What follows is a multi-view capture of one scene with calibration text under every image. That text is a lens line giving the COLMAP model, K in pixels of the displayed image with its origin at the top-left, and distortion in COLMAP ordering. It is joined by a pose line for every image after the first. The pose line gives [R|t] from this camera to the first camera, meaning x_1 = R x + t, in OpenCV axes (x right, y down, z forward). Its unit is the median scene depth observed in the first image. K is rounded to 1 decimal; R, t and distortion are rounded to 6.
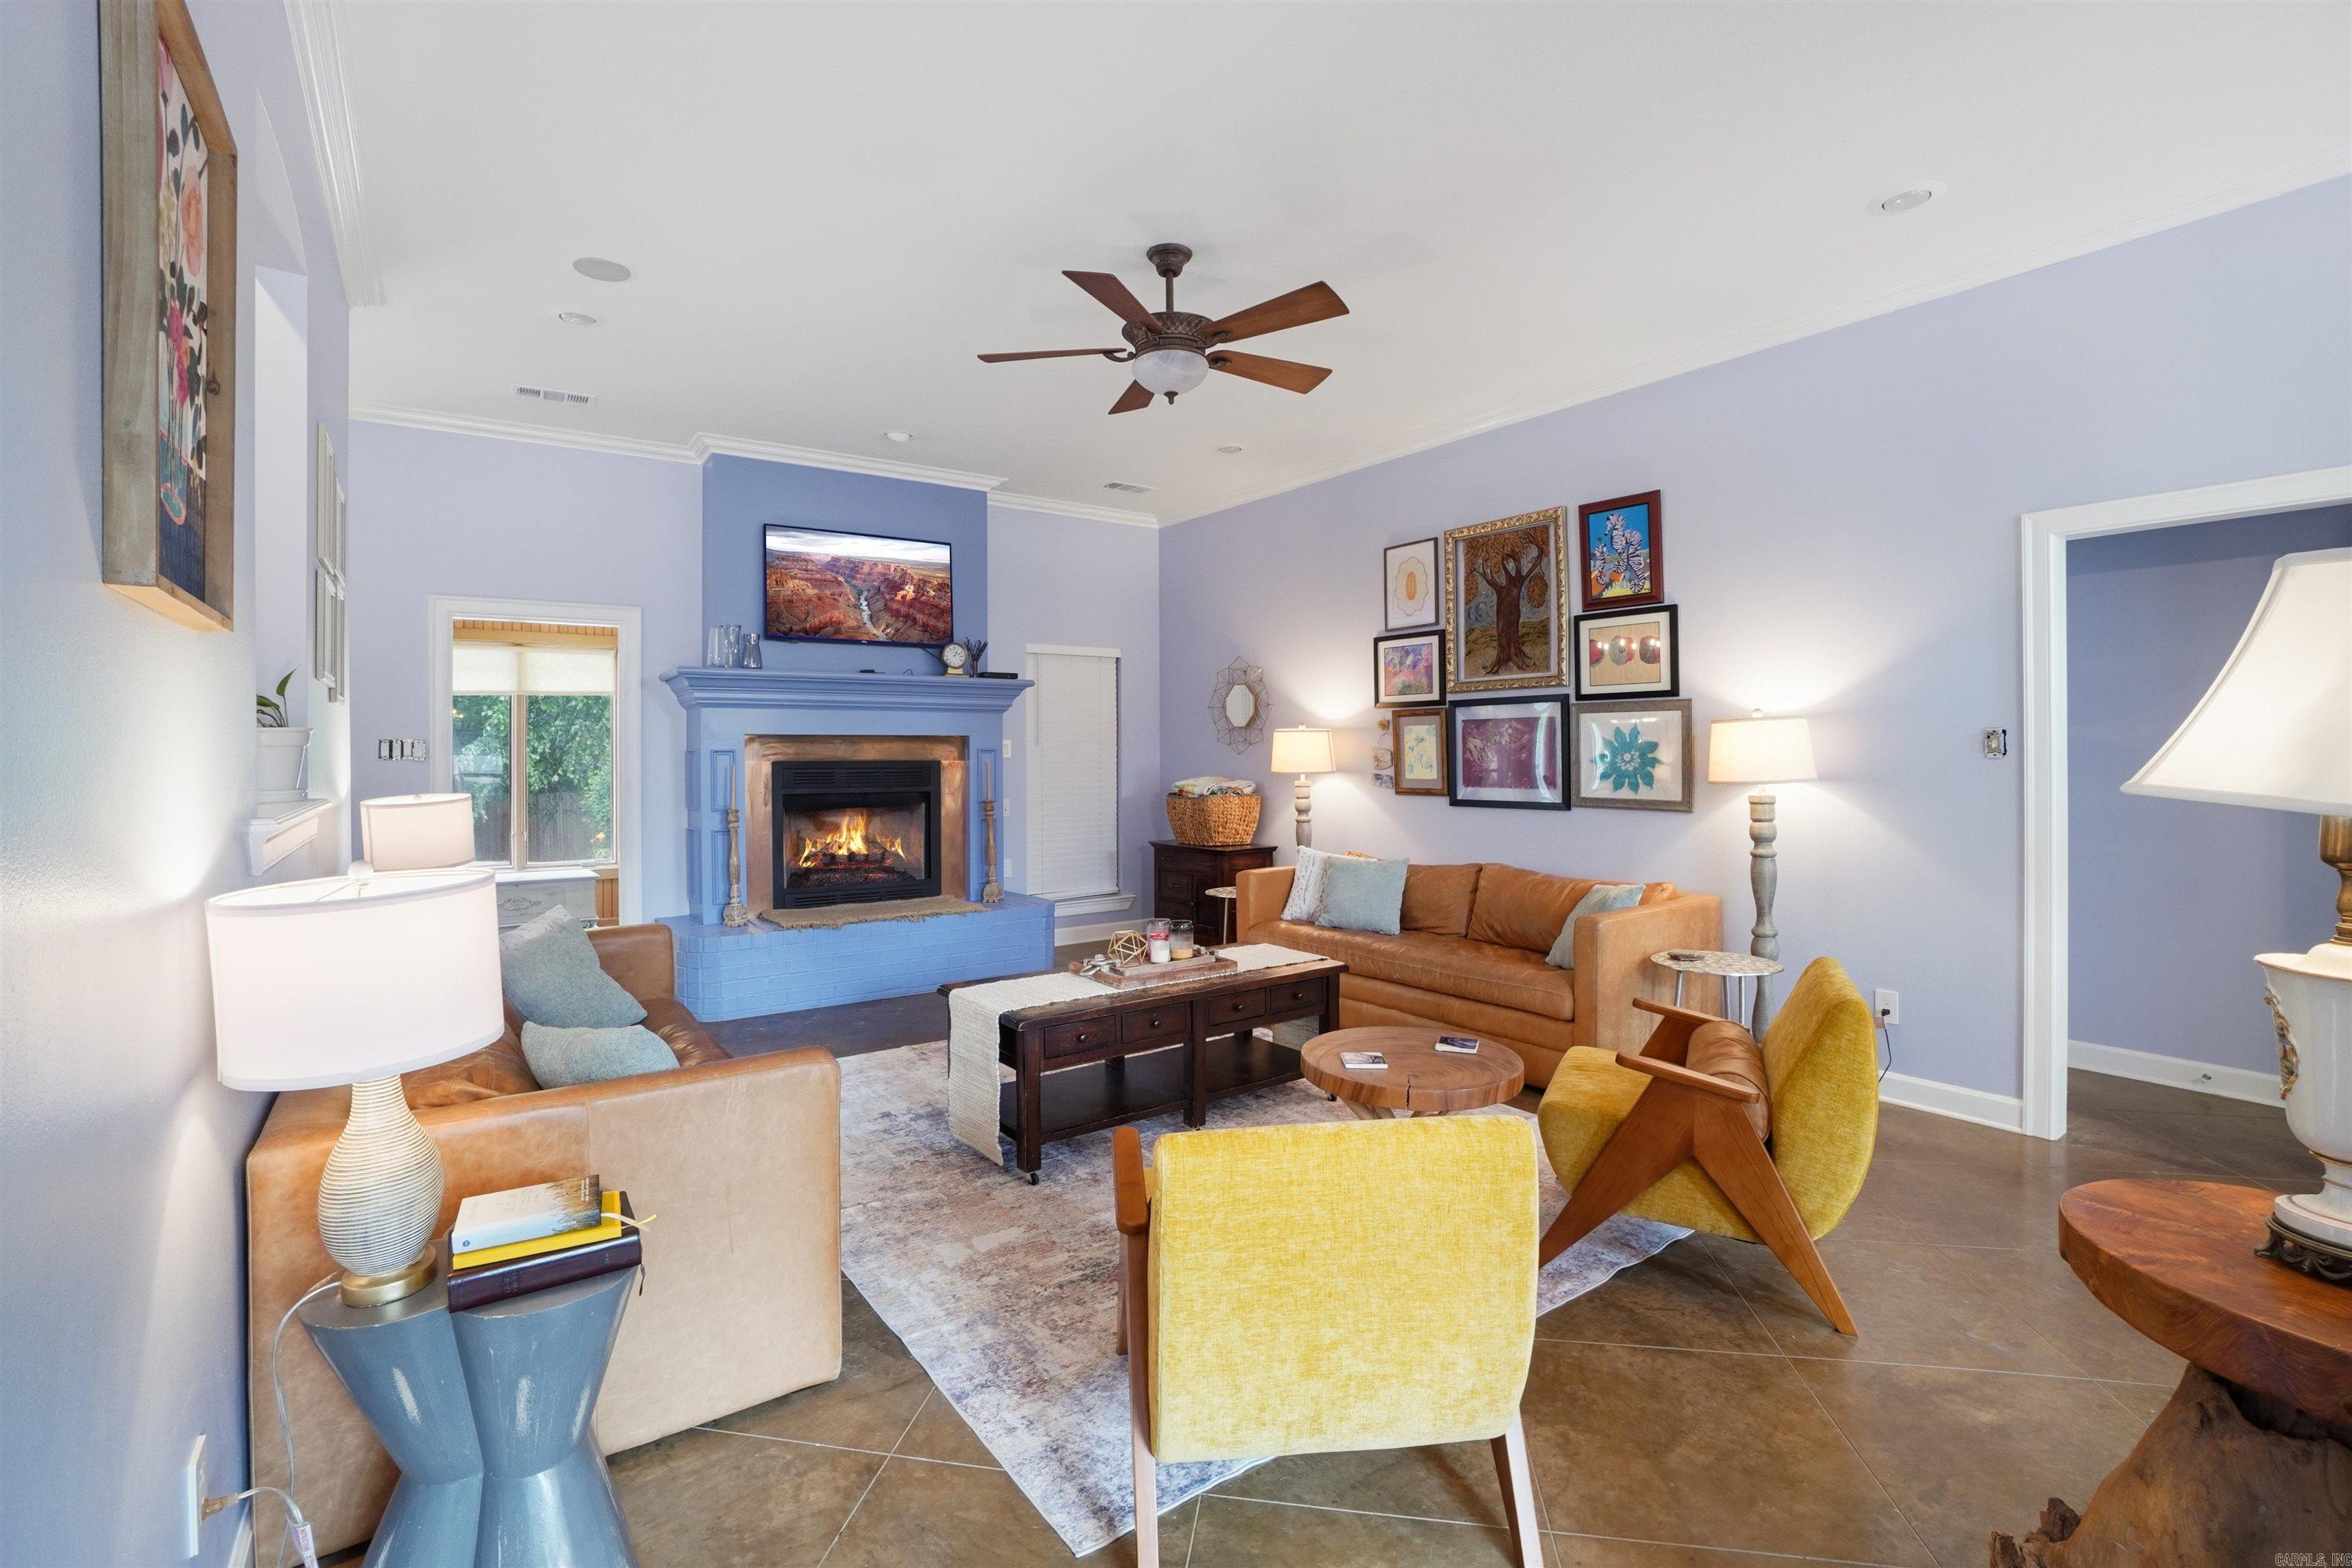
lens RADIAL K [[1042.7, 0, 1136.6], [0, 1042.7, 752.2], [0, 0, 1]] dist [-0.050391, -0.000008]
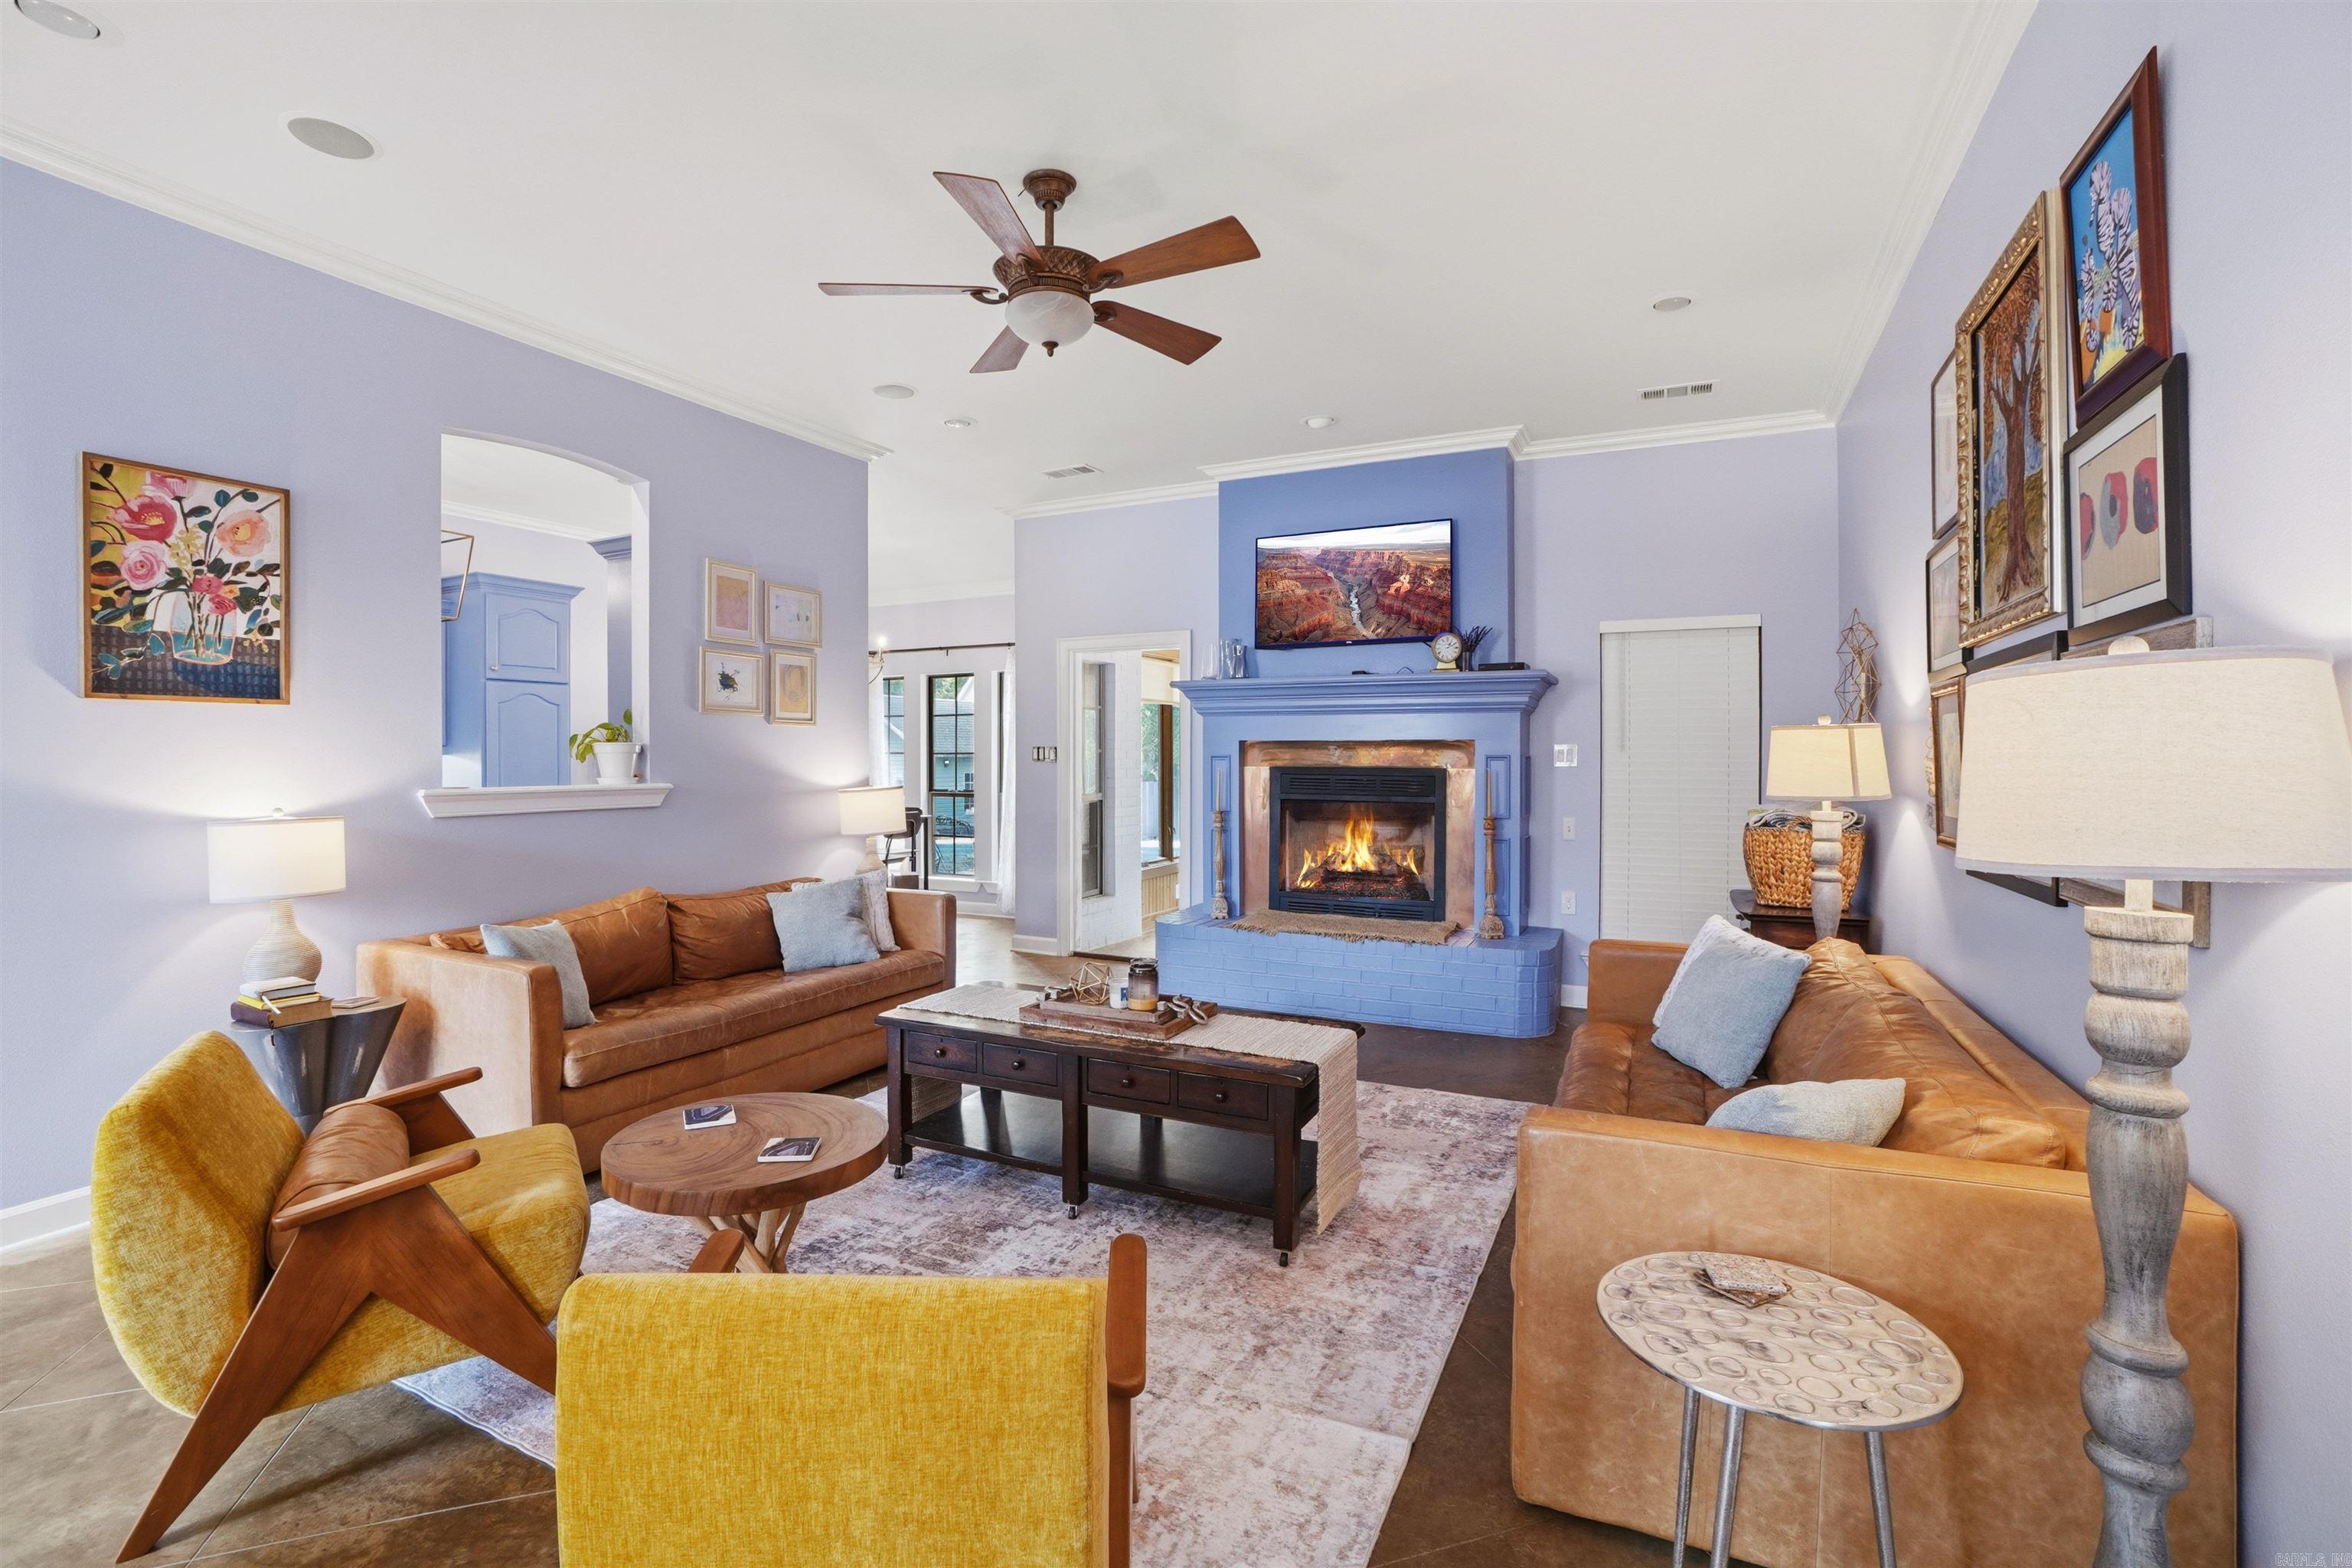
lens RADIAL K [[1042.7, 0, 1185.5], [0, 1042.7, 774.1], [0, 0, 1]] dist [-0.050391, -0.000008]
pose [[0.494264, 0.019162, -0.869100, 0.489442], [-0.009607, 0.999816, 0.016581, -0.000078], [0.869259, 0.000154, 0.494358, 0.396374]]
